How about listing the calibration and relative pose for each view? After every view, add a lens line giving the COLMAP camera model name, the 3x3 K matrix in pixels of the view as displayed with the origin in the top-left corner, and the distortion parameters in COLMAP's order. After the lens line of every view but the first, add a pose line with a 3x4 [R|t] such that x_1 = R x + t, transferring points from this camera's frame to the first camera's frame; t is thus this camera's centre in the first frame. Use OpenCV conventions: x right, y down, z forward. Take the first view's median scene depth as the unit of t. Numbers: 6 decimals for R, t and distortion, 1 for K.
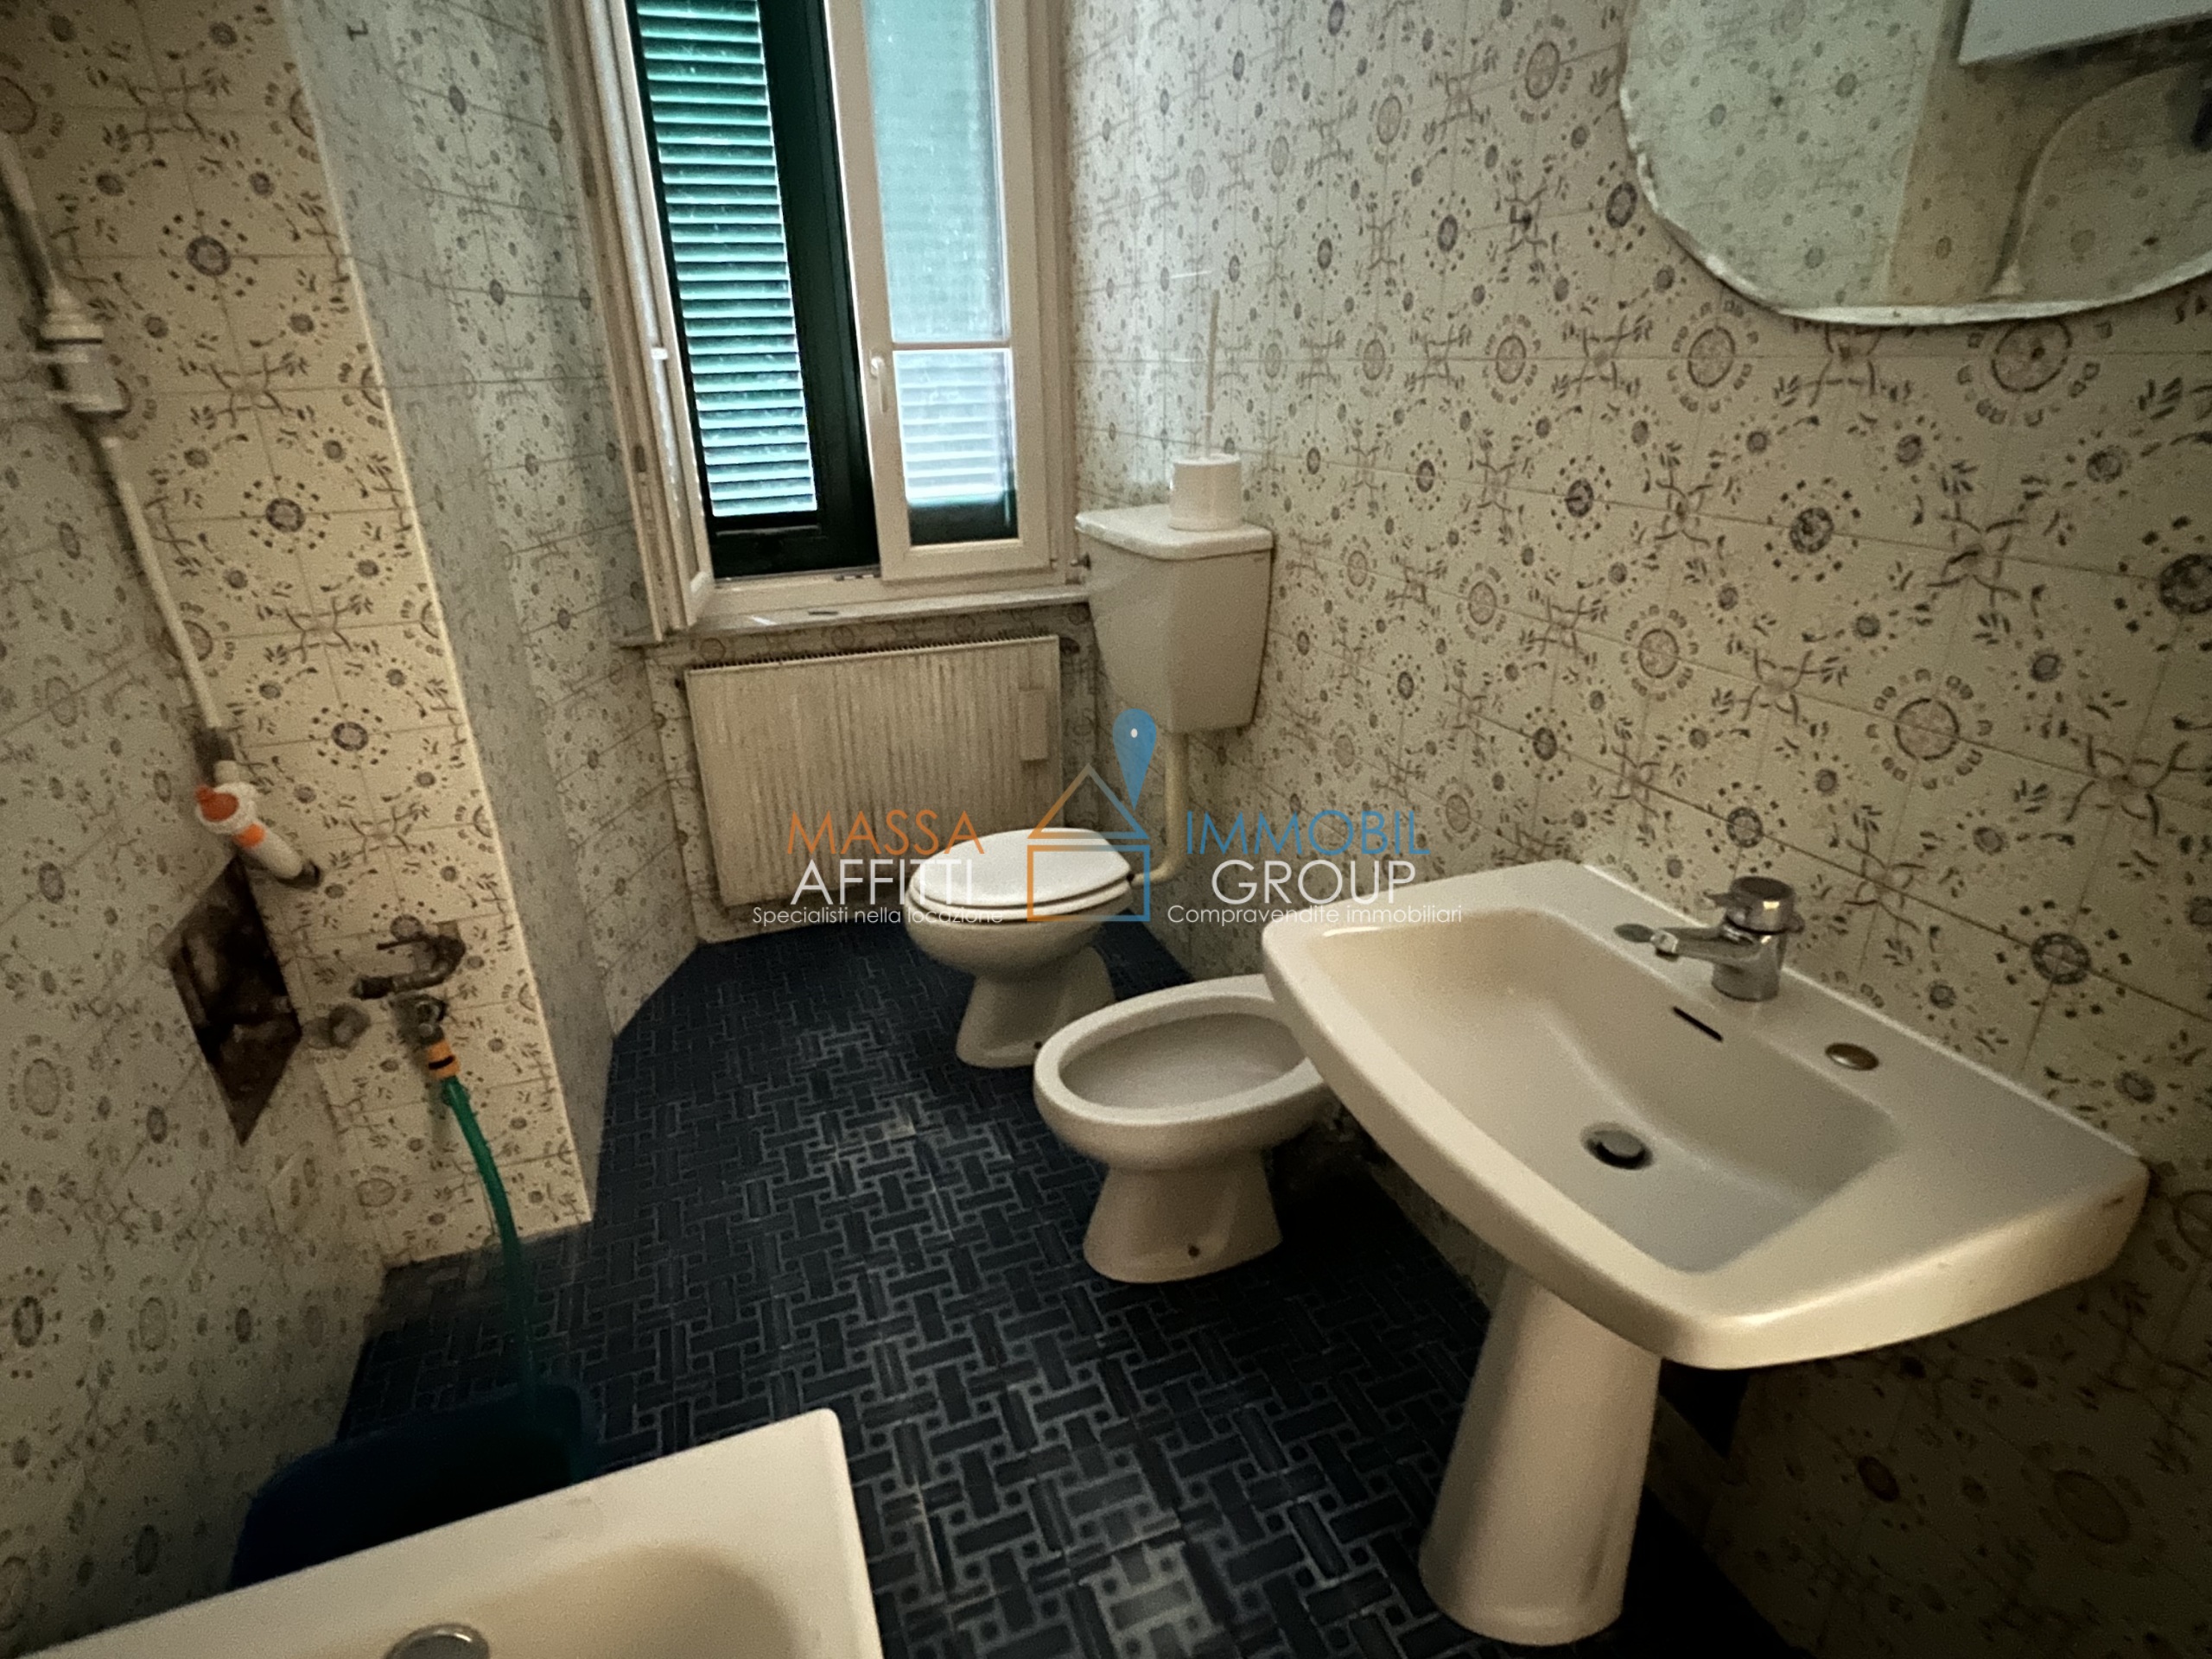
lens RADIAL K [[1127.1, 0, 1097.0], [0, 1127.1, 830.9], [0, 0, 1]] dist [-0.003910, 0.001620]
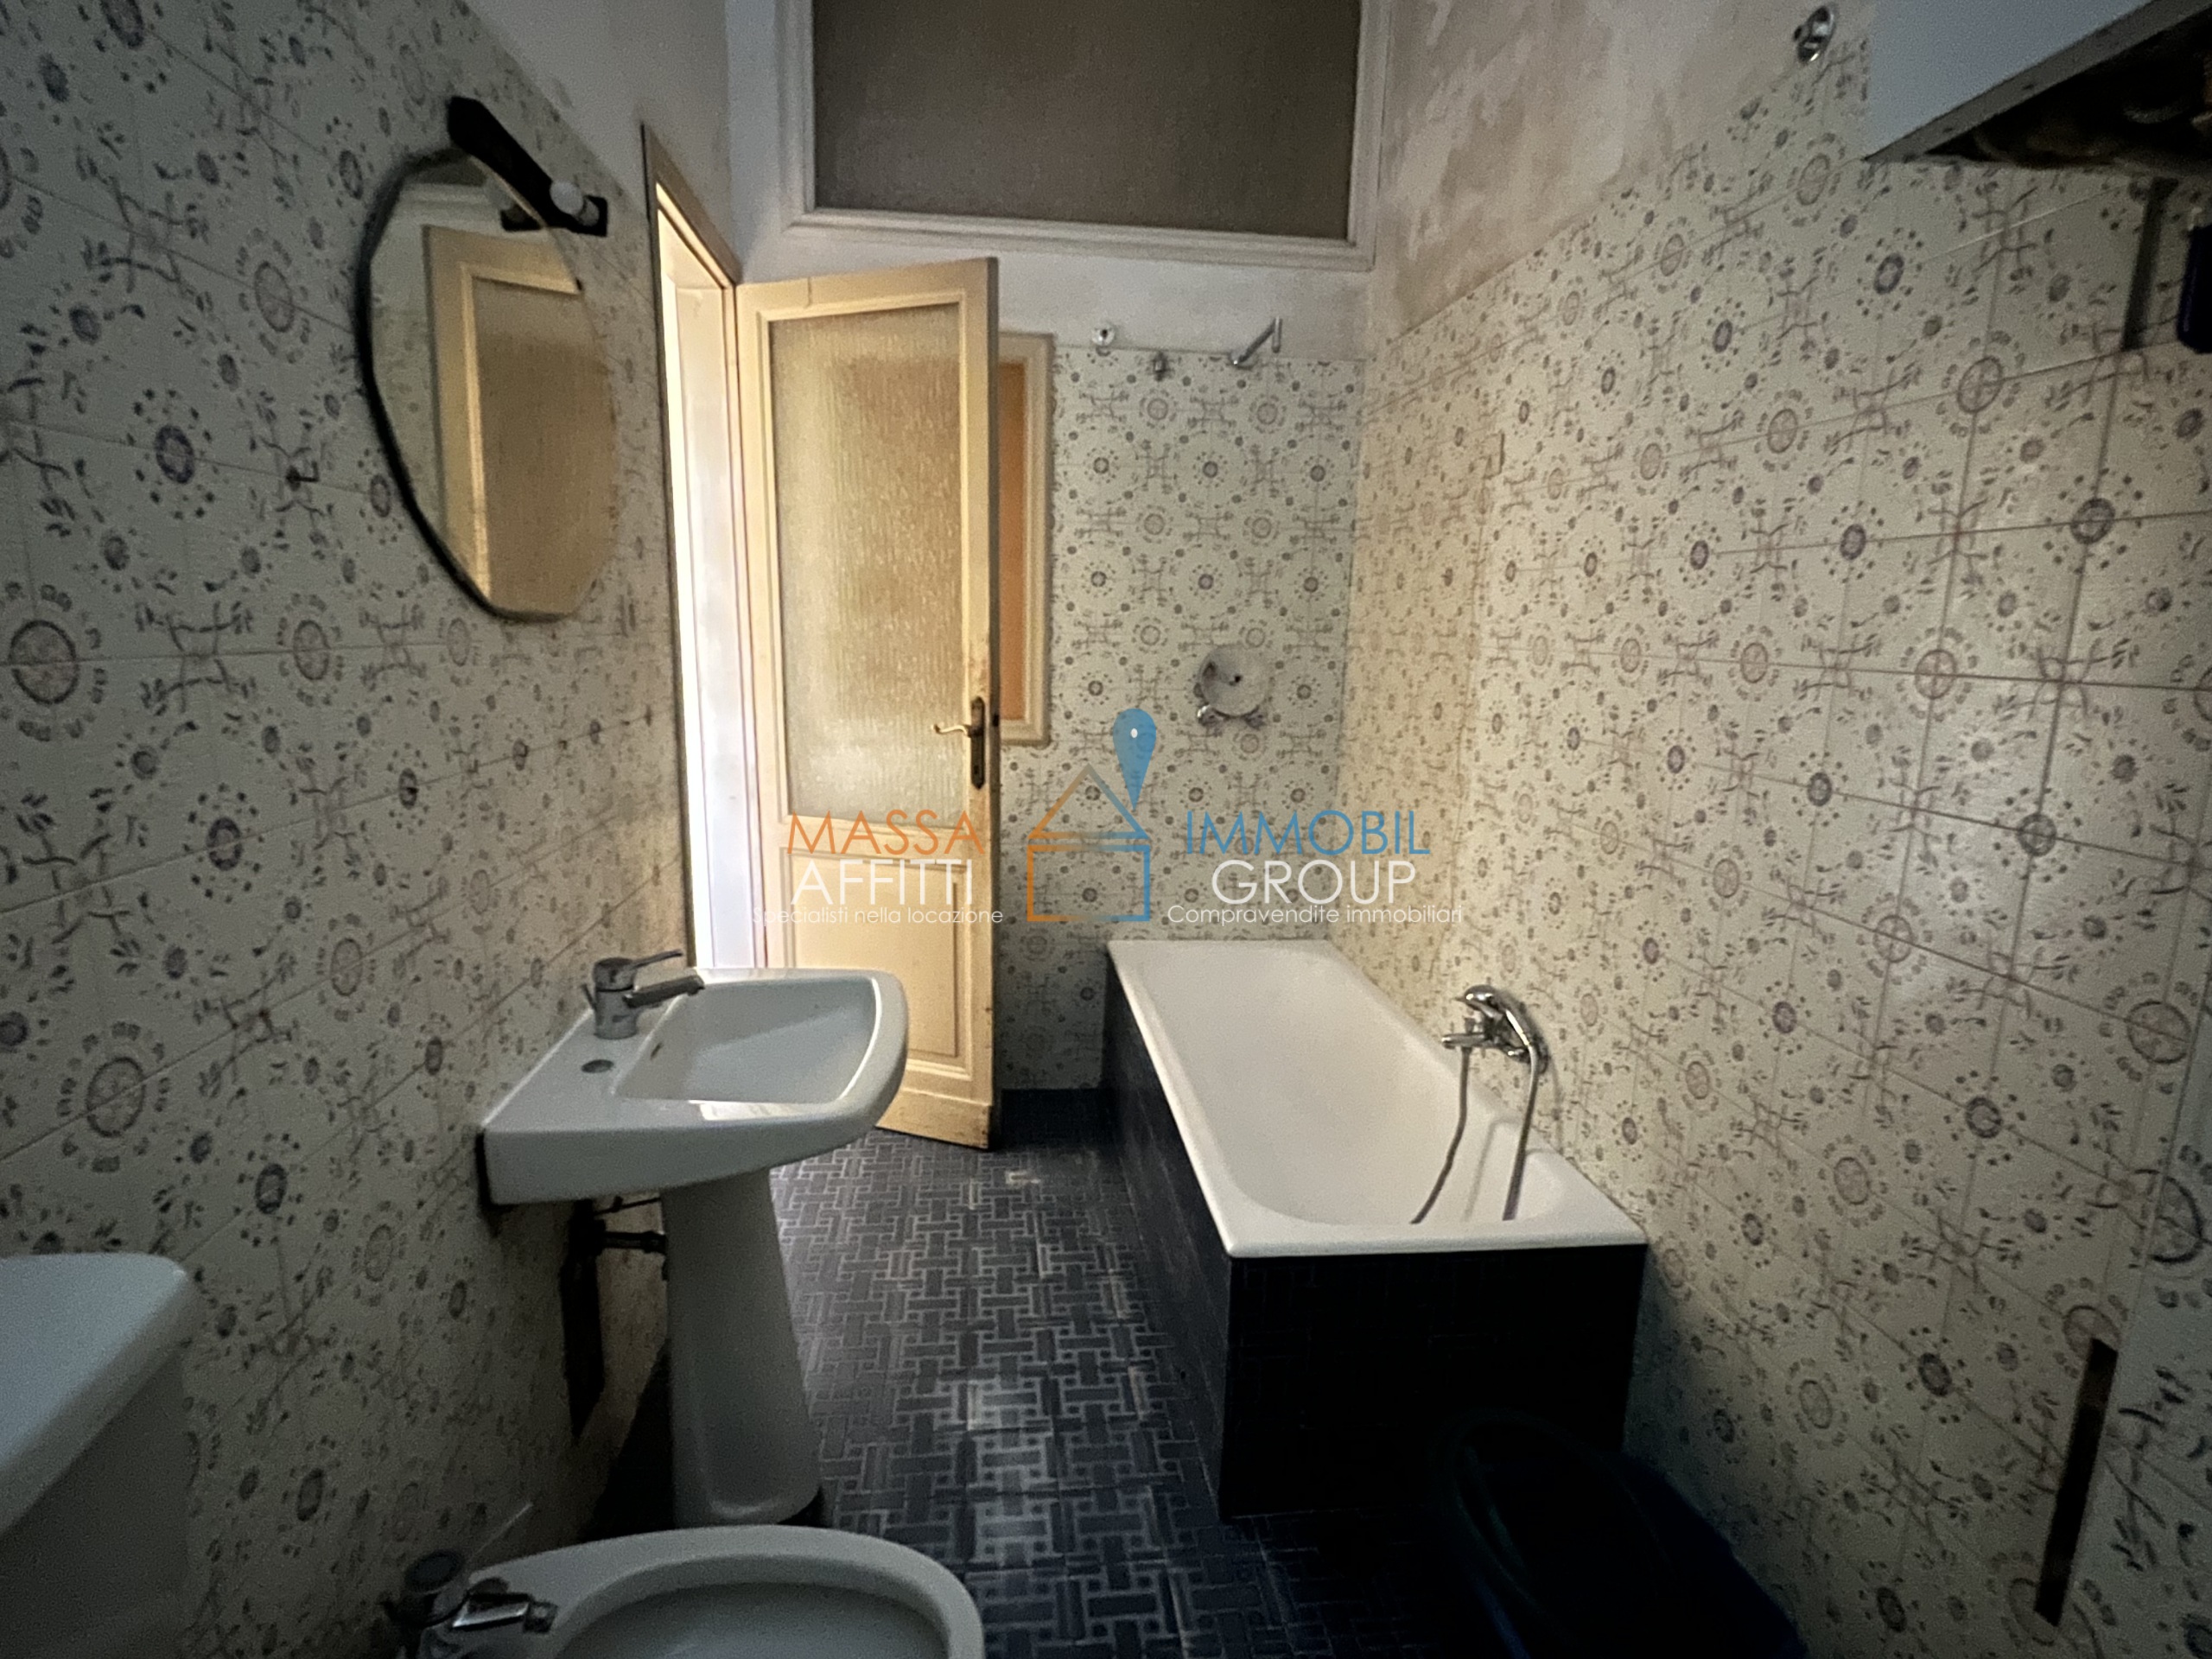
lens RADIAL K [[1125.5, 0, 1097.3], [0, 1125.5, 832.6], [0, 0, 1]] dist [-0.001872, 0.000452]
pose [[-0.970508, -0.039884, 0.237748, -0.183344], [0.097460, 0.837117, 0.538272, -0.386531], [-0.220491, 0.545568, -0.808542, 0.900056]]
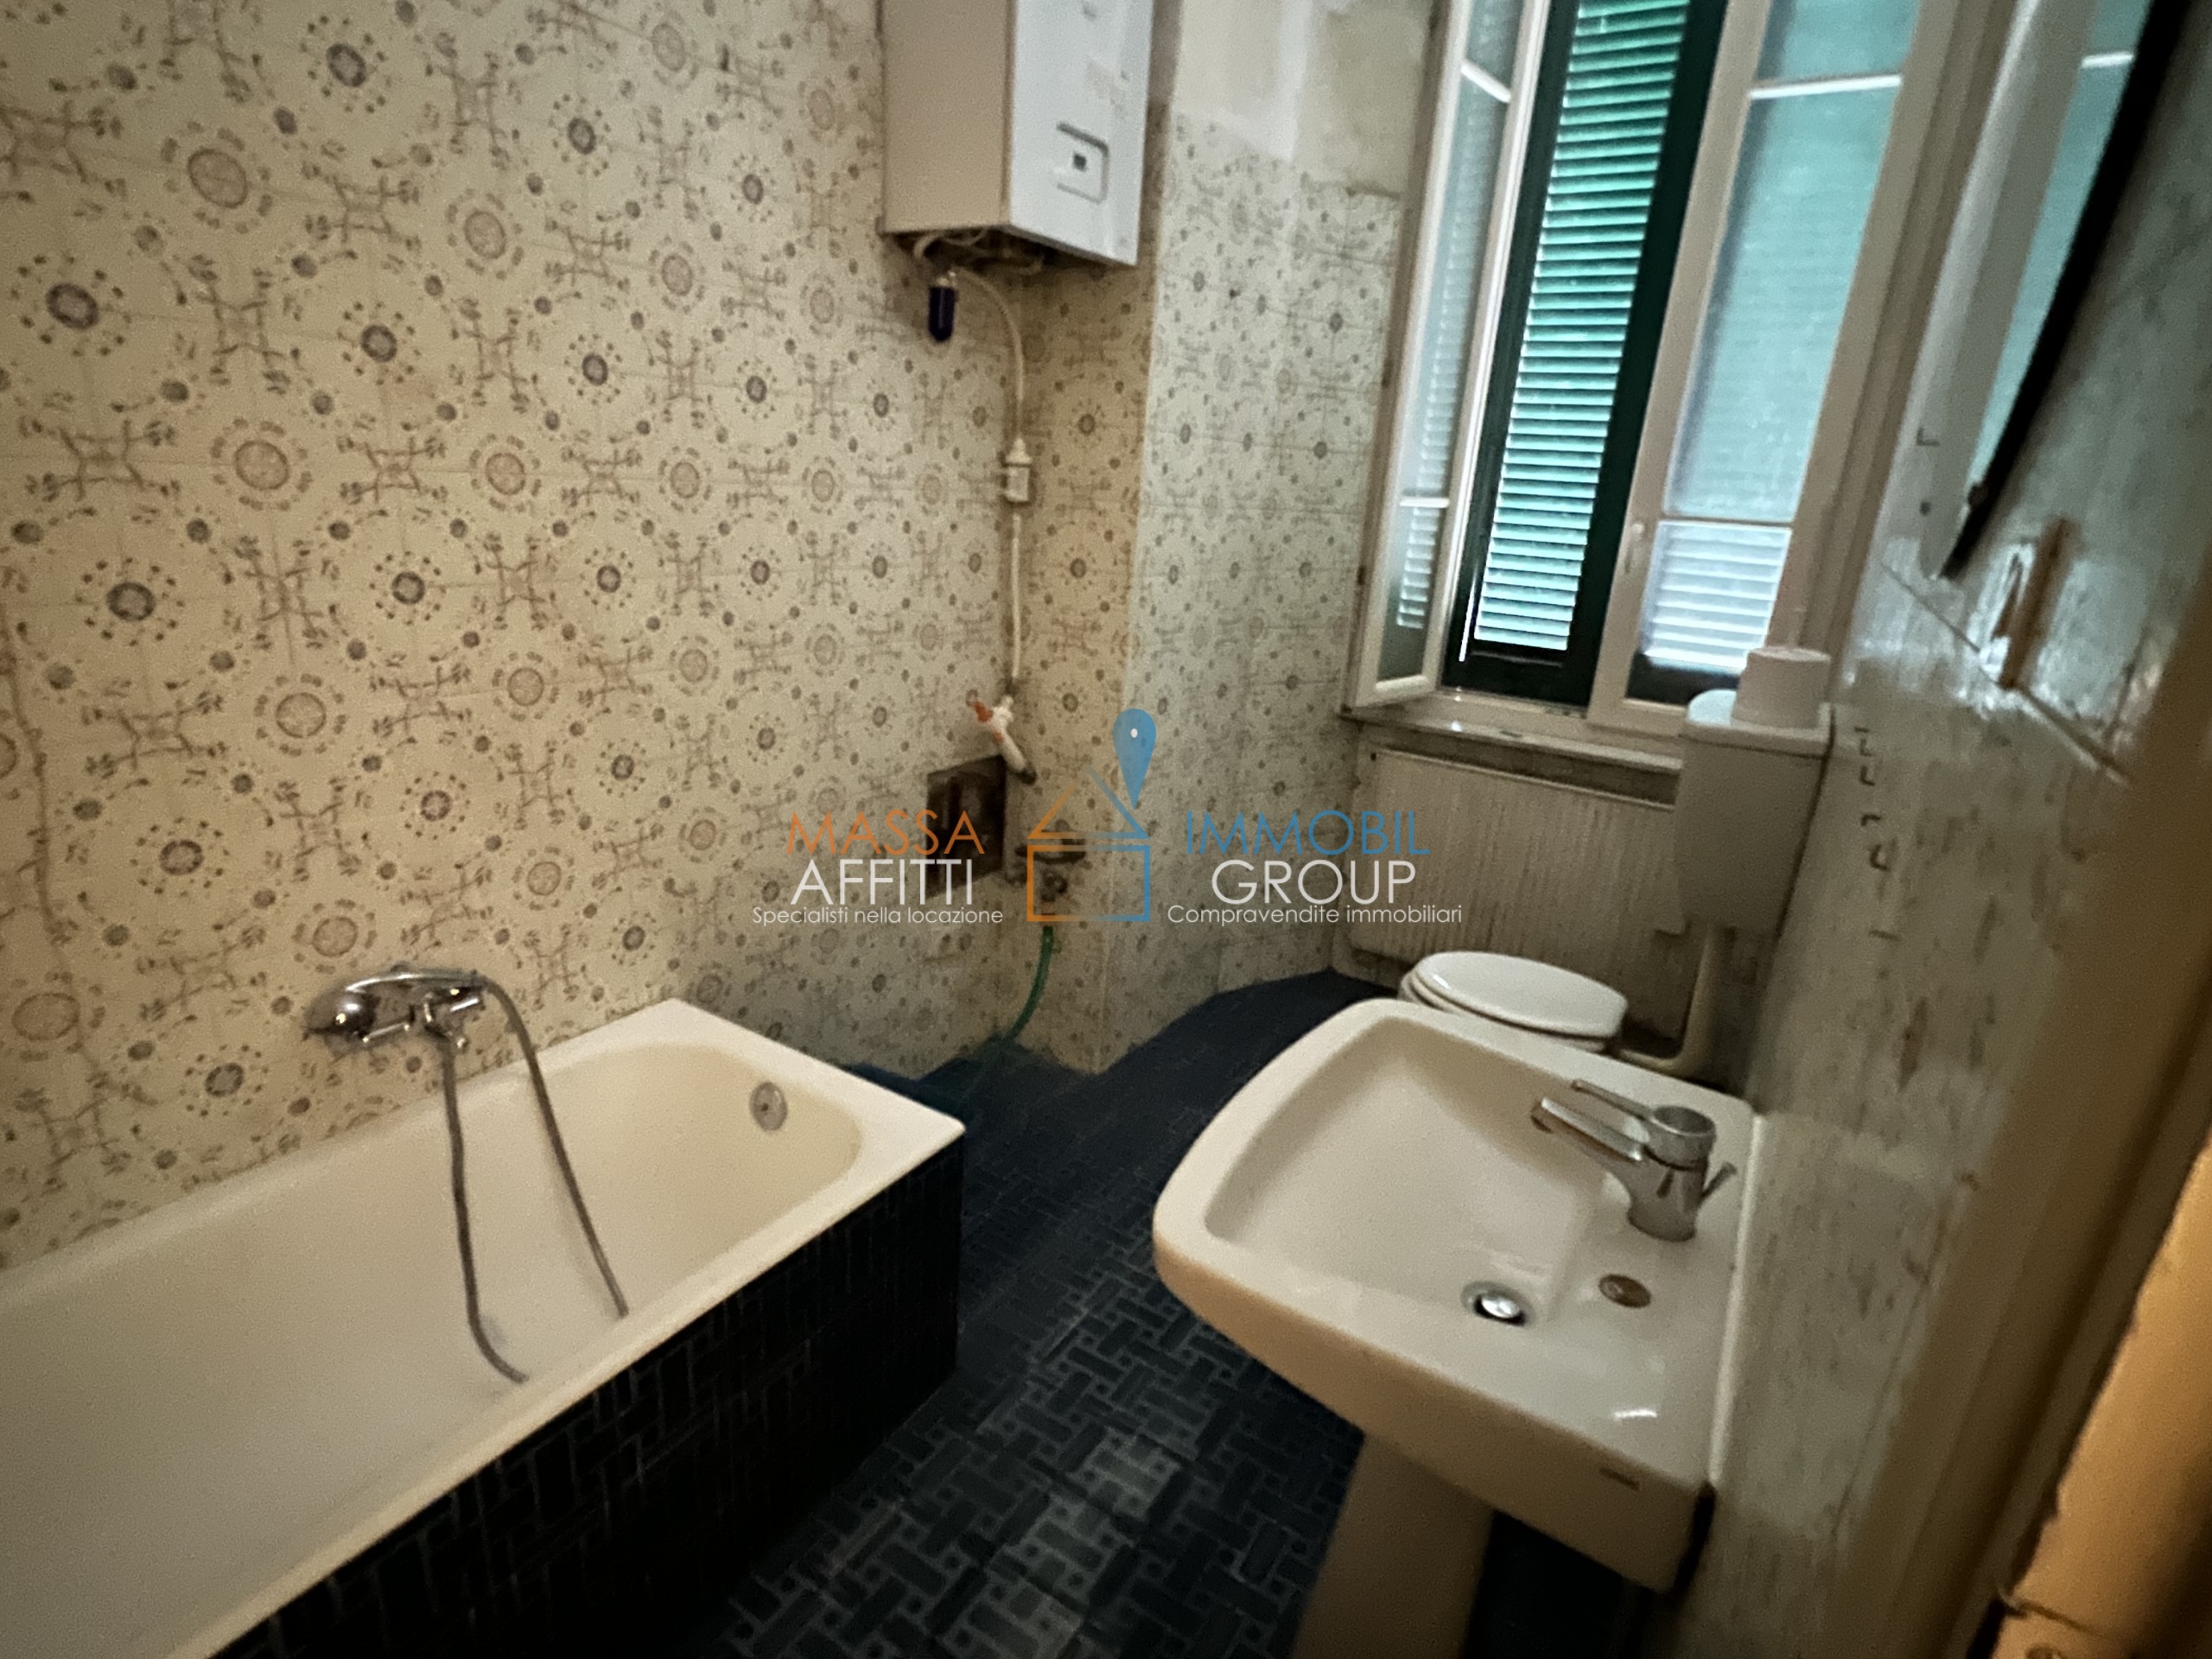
lens RADIAL K [[1127.1, 0, 1097.0], [0, 1127.1, 830.9], [0, 0, 1]] dist [-0.003910, 0.001620]
pose [[0.607331, 0.302975, -0.734408, 0.412926], [-0.383952, 0.921233, 0.062533, -0.019402], [0.695507, 0.243999, 0.675821, -0.022988]]
